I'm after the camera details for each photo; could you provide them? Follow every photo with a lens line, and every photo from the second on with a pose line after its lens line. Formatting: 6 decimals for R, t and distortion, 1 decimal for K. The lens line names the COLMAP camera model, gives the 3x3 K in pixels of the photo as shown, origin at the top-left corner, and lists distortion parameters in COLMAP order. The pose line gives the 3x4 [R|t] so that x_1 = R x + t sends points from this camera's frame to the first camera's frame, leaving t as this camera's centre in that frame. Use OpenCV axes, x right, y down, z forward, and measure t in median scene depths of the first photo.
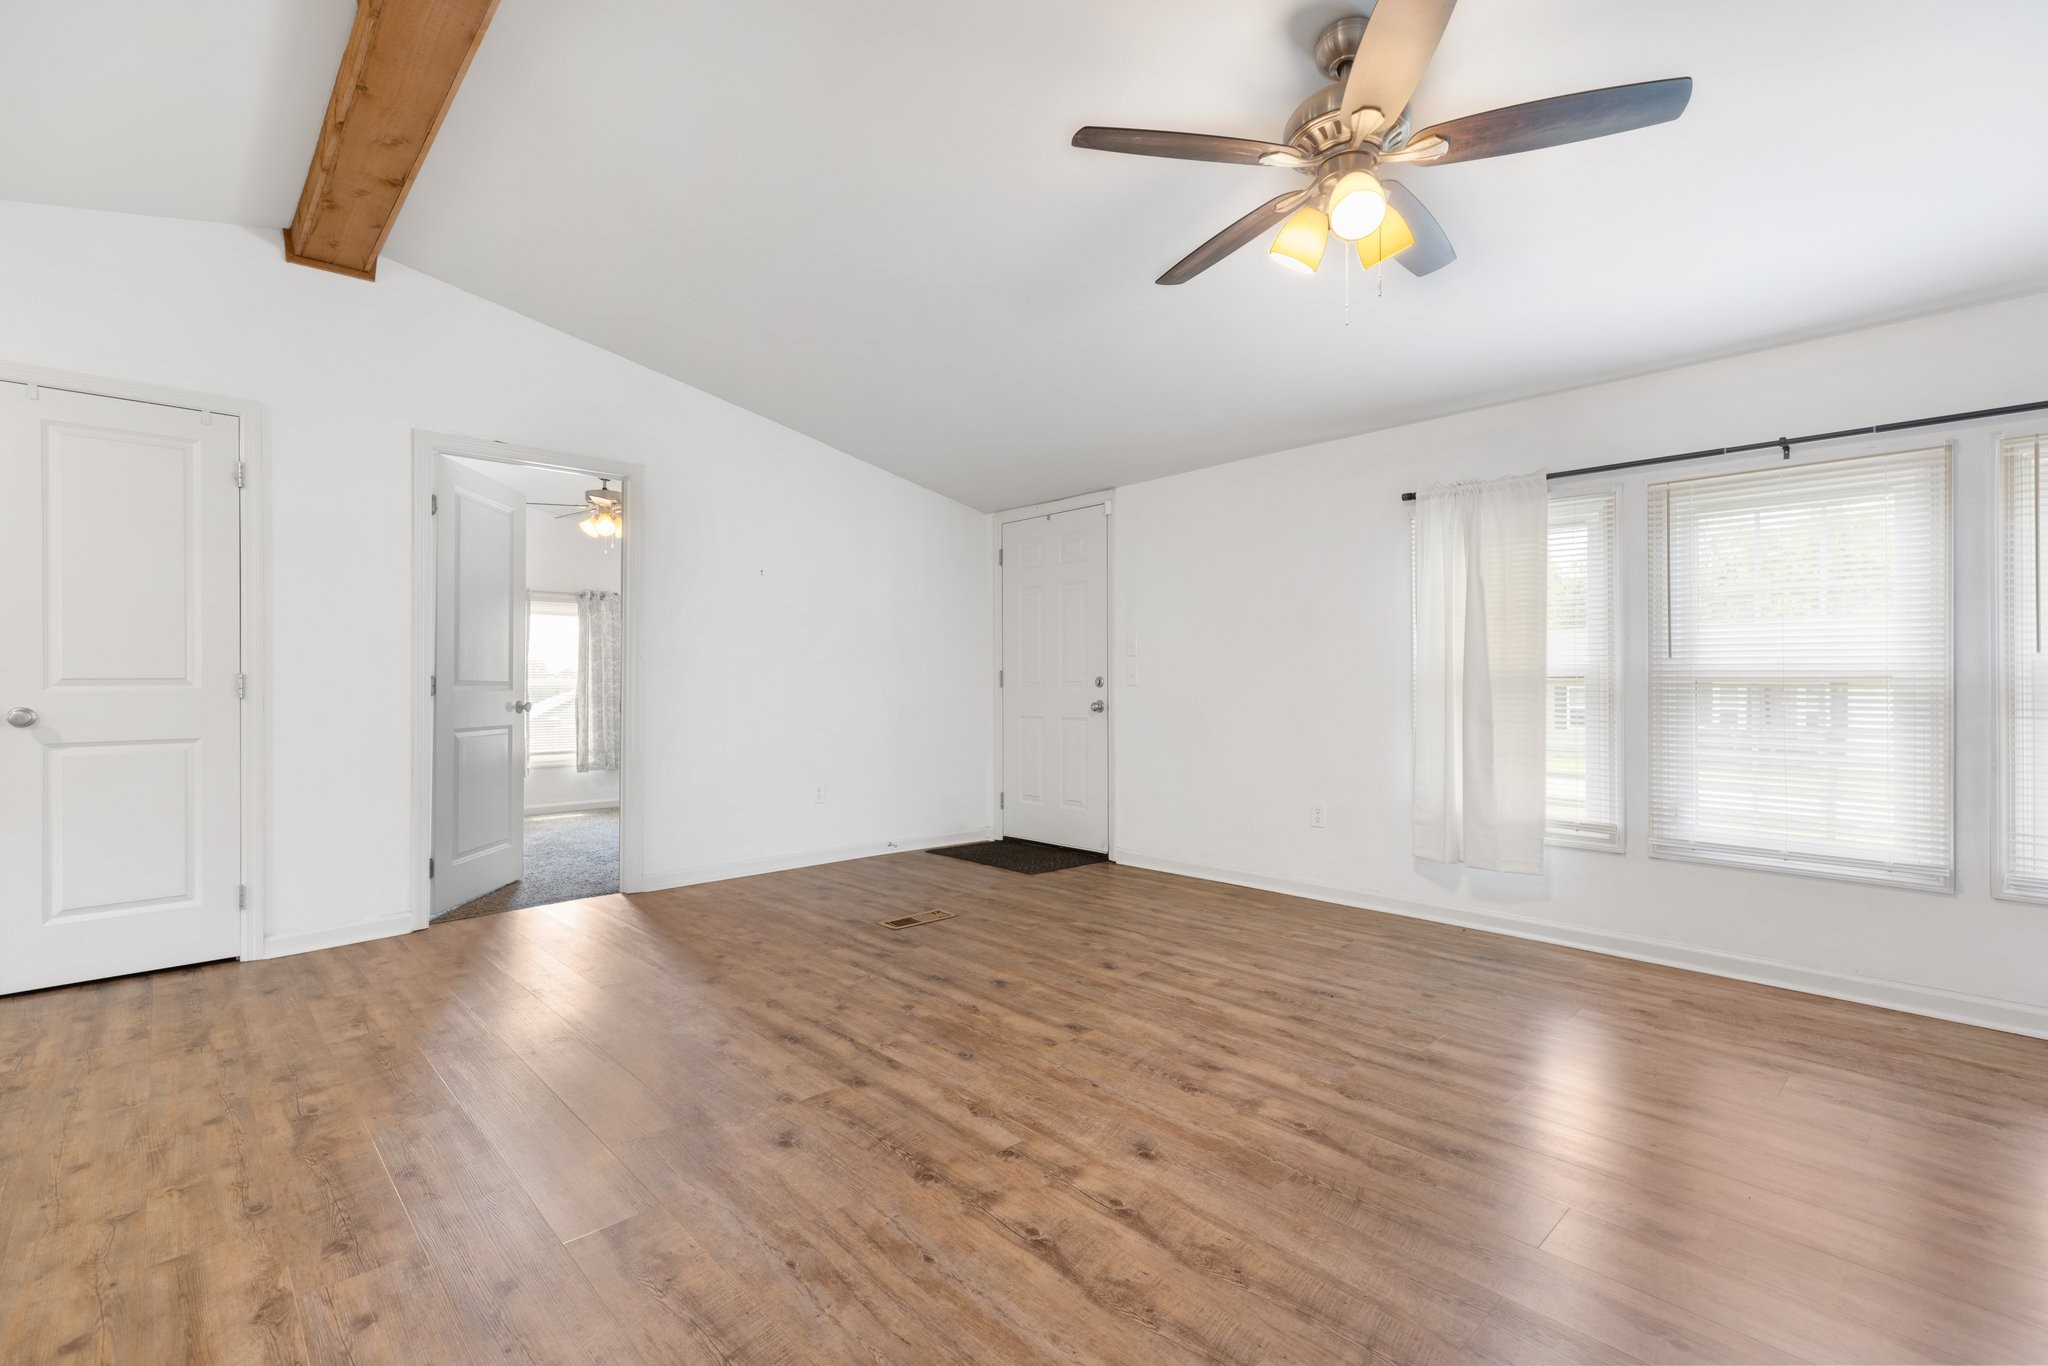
lens RADIAL K [[914.6, 0, 1021.7], [0, 914.6, 678.1], [0, 0, 1]] dist [0.005756, 0.000030]
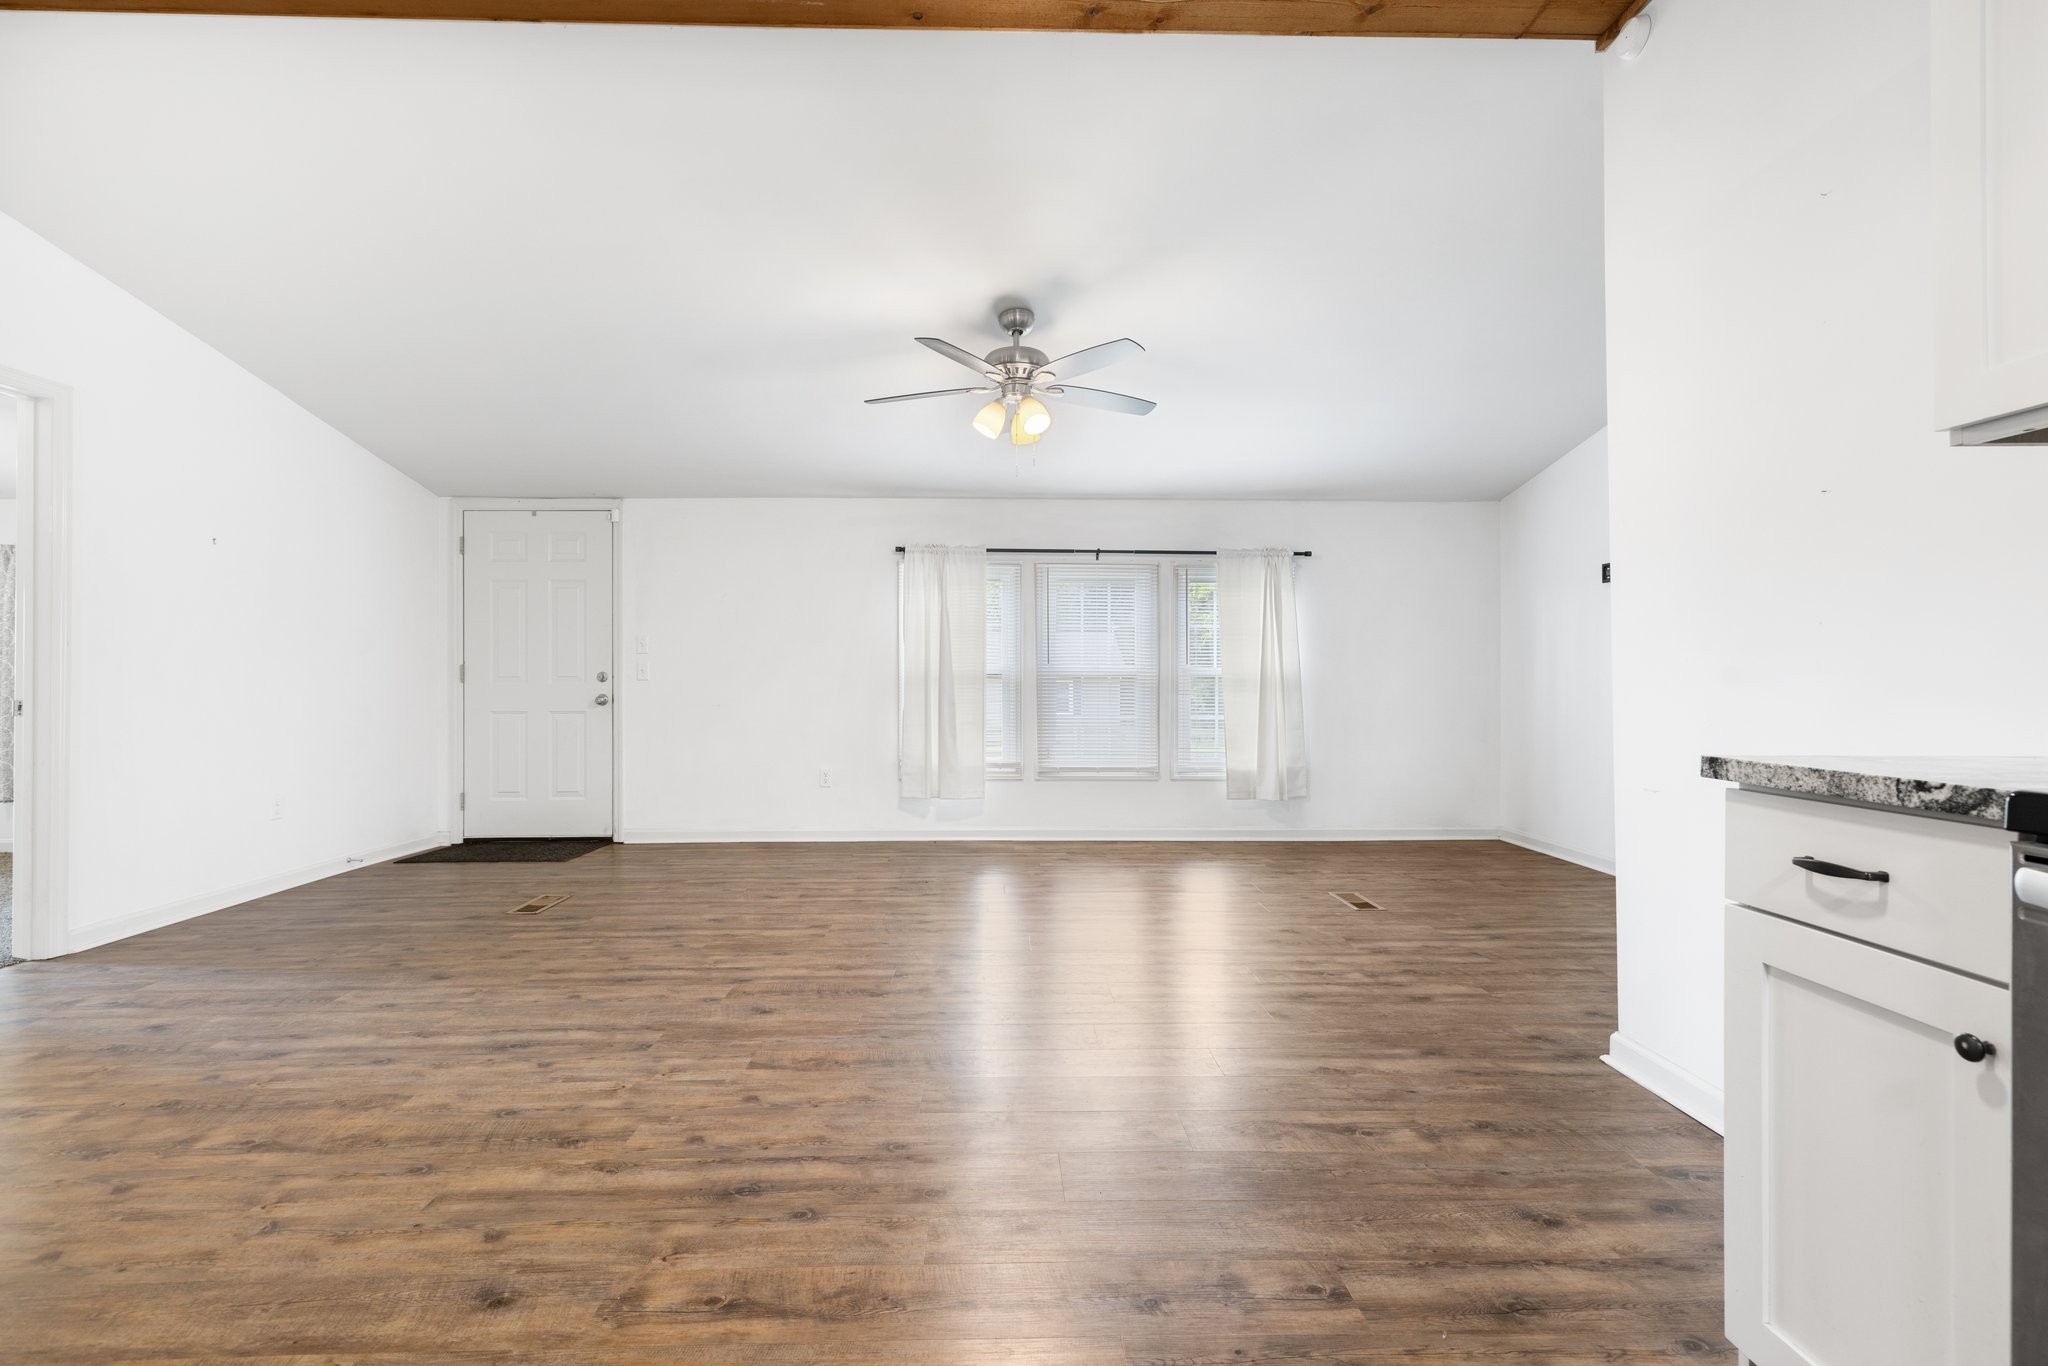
lens RADIAL K [[914.6, 0, 1021.7], [0, 914.6, 678.1], [0, 0, 1]] dist [0.005756, 0.000030]
pose [[0.663600, 0.002843, 0.748082, -0.669915], [-0.006078, 0.999980, 0.001591, 0.001319], [-0.748063, -0.005603, 0.663604, -0.128870]]
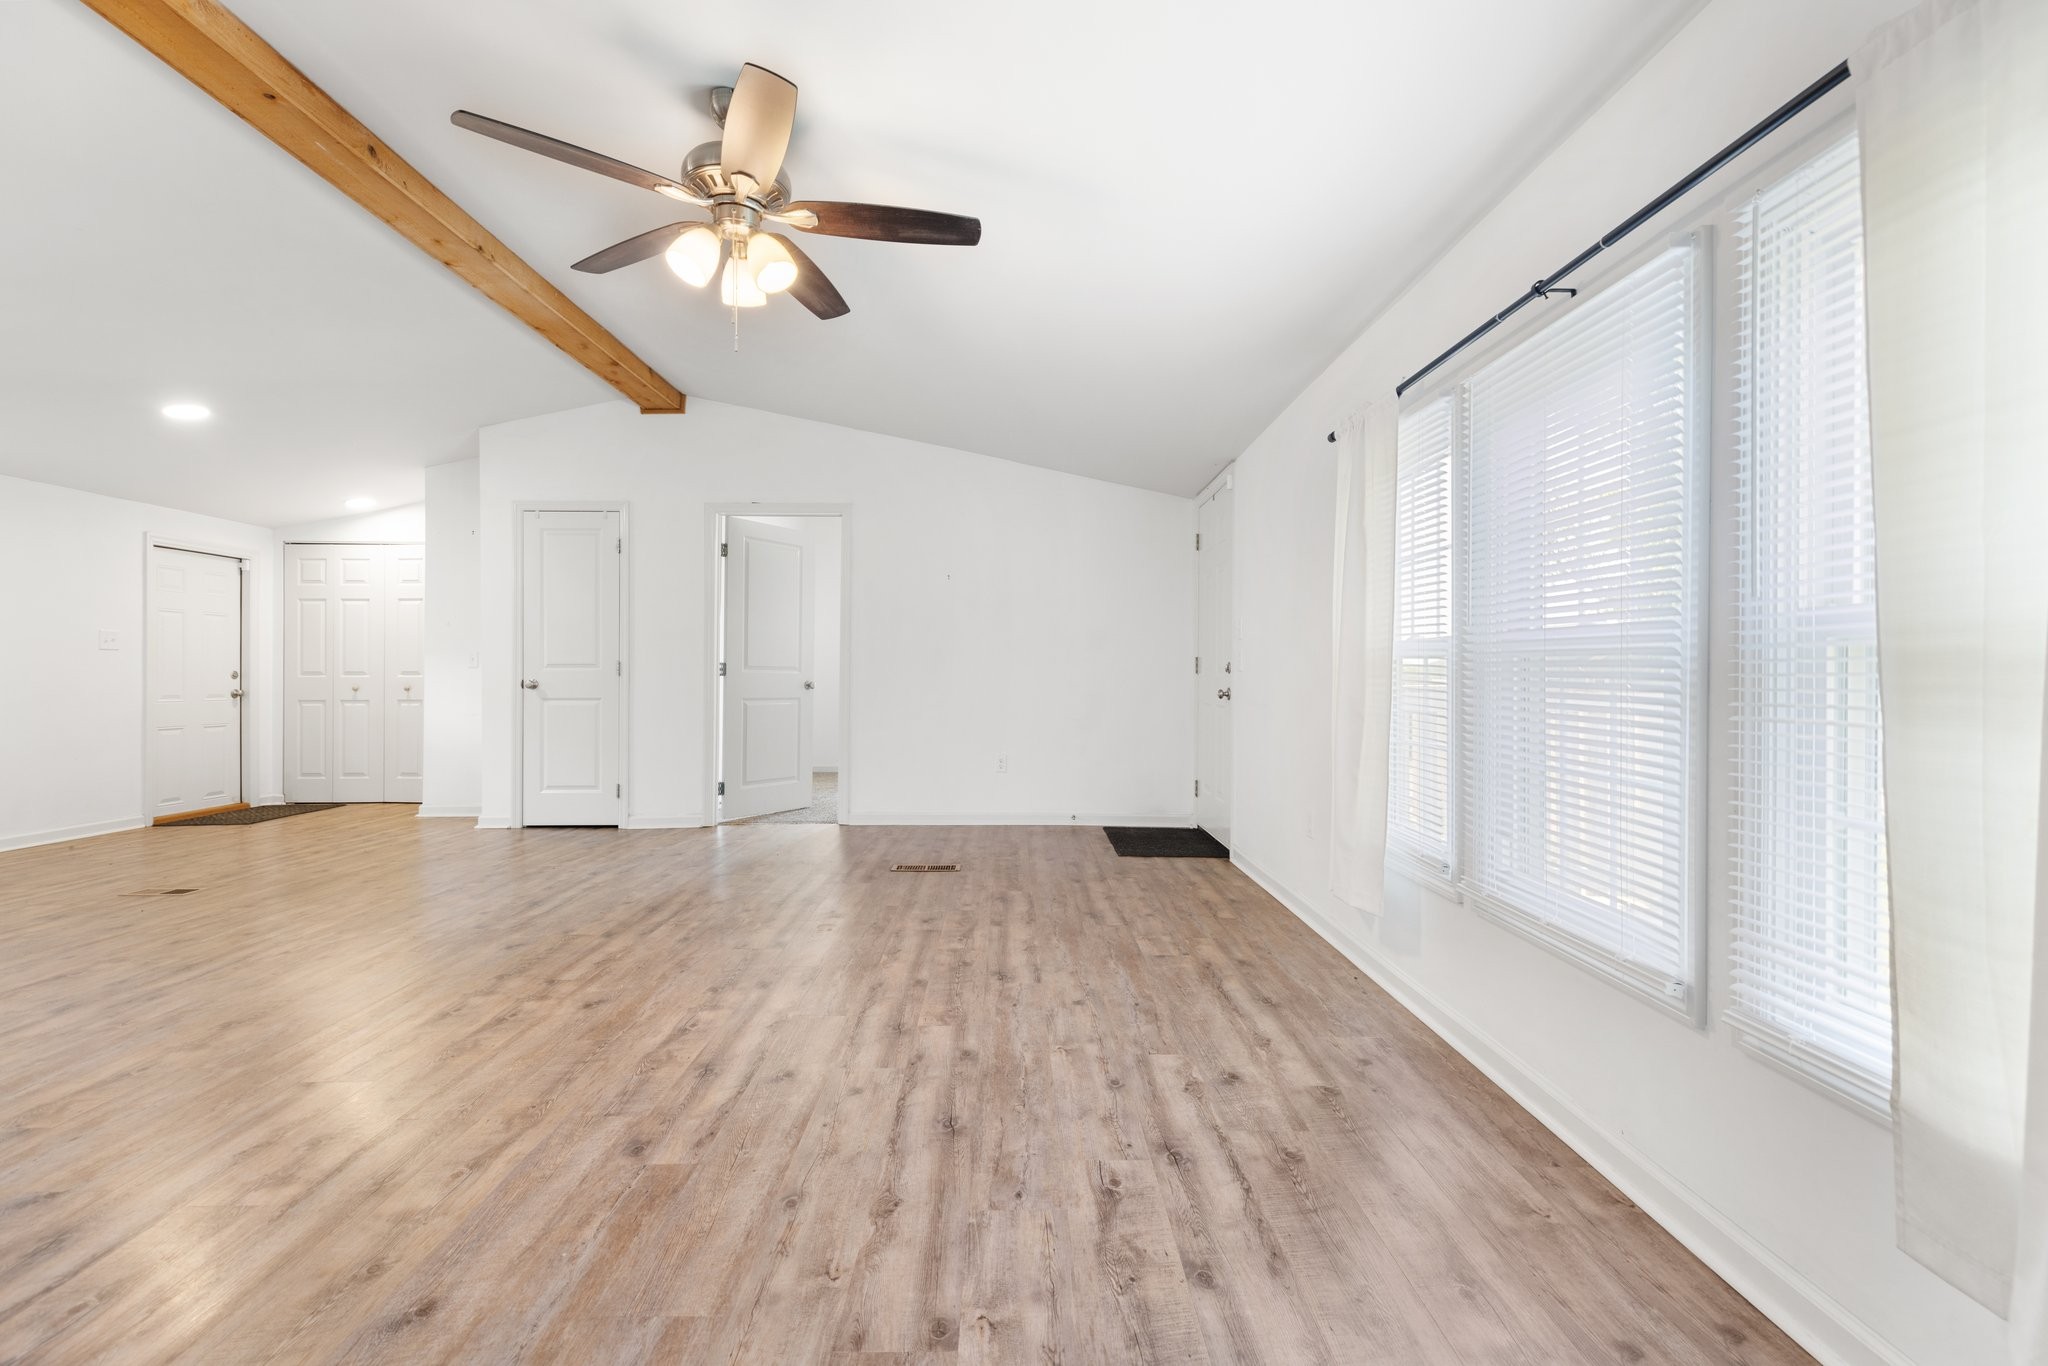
lens RADIAL K [[919.1, 0, 1025.7], [0, 919.1, 678.6], [0, 0, 1]] dist [0.002059, 0.000150]
pose [[0.739779, 0.007842, -0.672804, 0.978946], [-0.000732, 0.999941, 0.010851, 0.009304], [0.672850, -0.007535, 0.739741, 0.268084]]
